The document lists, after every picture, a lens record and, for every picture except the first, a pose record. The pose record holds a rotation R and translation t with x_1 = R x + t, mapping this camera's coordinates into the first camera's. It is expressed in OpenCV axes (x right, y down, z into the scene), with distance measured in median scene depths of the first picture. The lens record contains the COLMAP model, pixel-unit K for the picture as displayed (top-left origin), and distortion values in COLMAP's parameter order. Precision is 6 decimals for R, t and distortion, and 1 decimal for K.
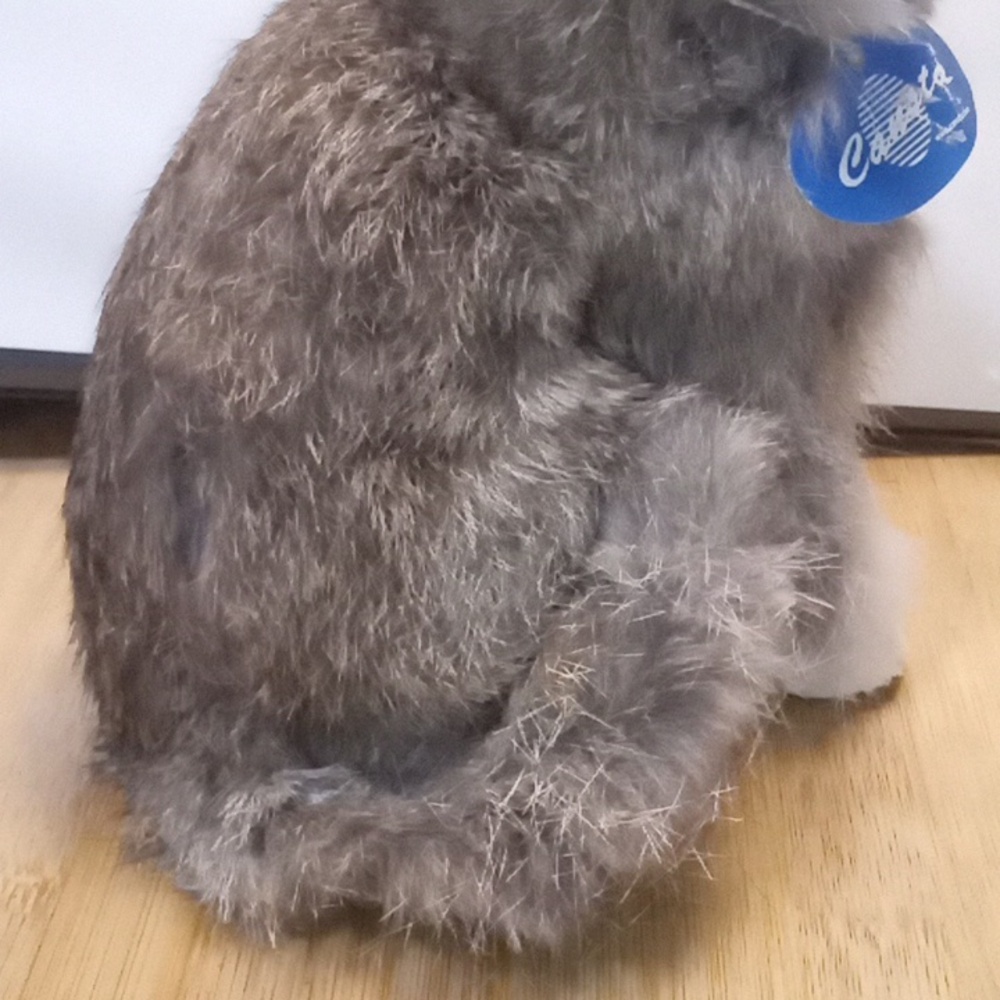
lens RADIAL K [[1754.7, 0, 500.0], [0, 1754.7, 500.0], [0, 0, 1]] dist [0.313513, -1.510817]
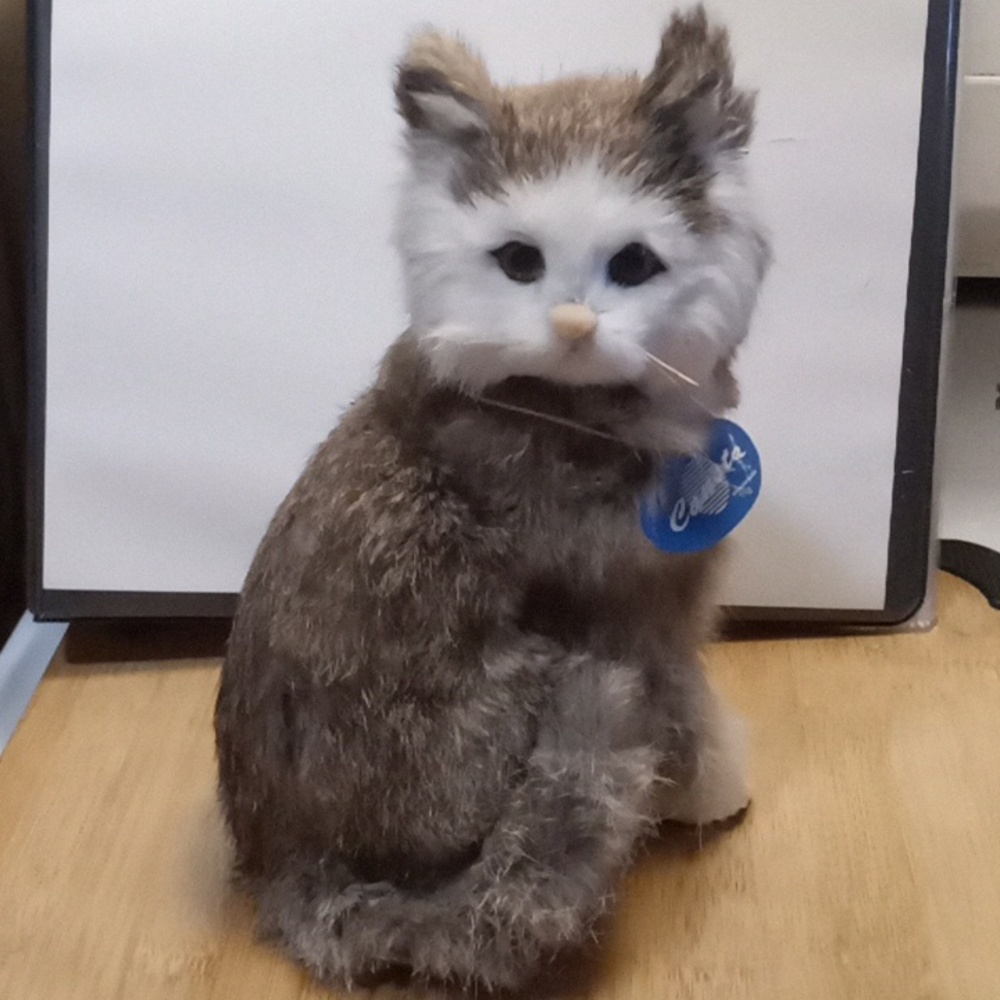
lens RADIAL K [[1754.7, 0, 500.0], [0, 1754.7, 500.0], [0, 0, 1]] dist [0.313513, -1.510817]
pose [[0.999421, -0.025576, -0.022428, 0.067975], [0.025089, 0.999449, -0.021723, -0.181162], [0.022971, 0.021148, 0.999512, -0.720015]]
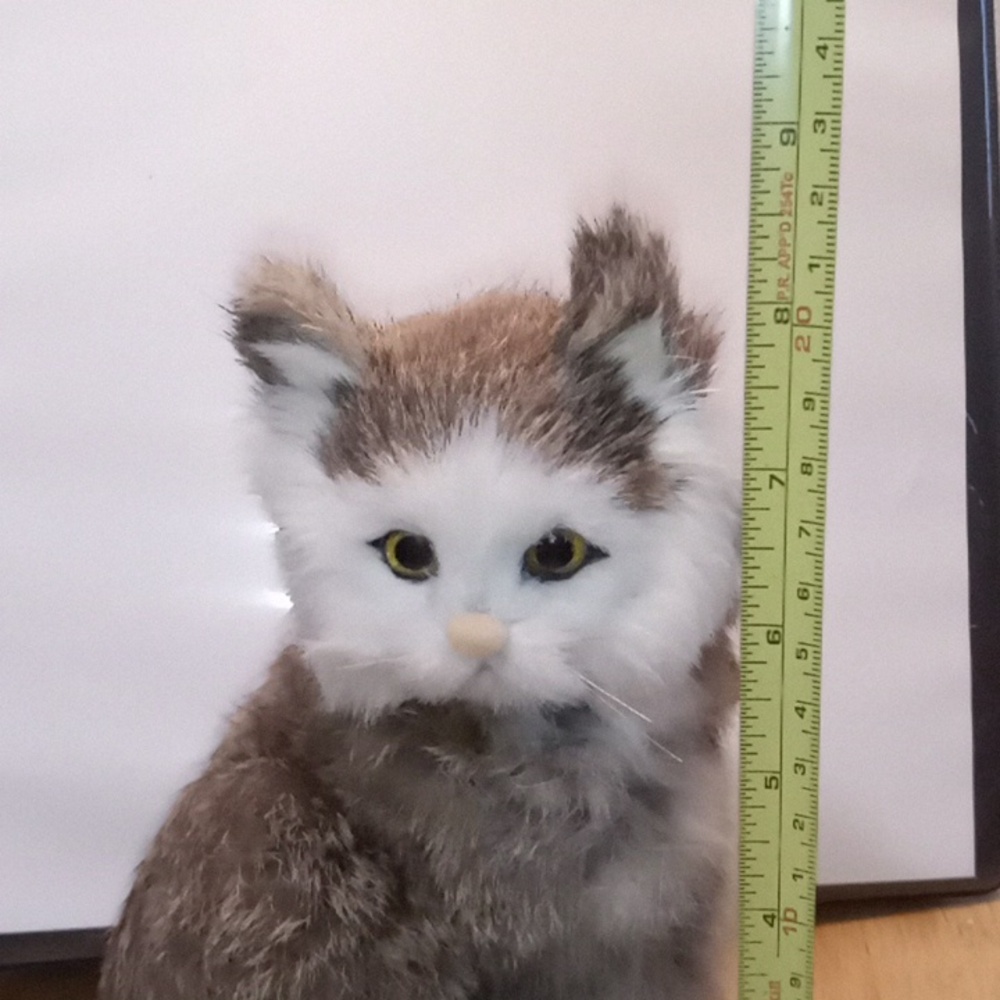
lens RADIAL K [[1754.7, 0, 500.0], [0, 1754.7, 500.0], [0, 0, 1]] dist [0.313513, -1.510817]
pose [[0.992114, -0.077503, -0.098503, 0.238539], [0.068429, 0.993370, -0.092378, -0.356479], [0.105009, 0.084909, 0.990840, -0.294527]]
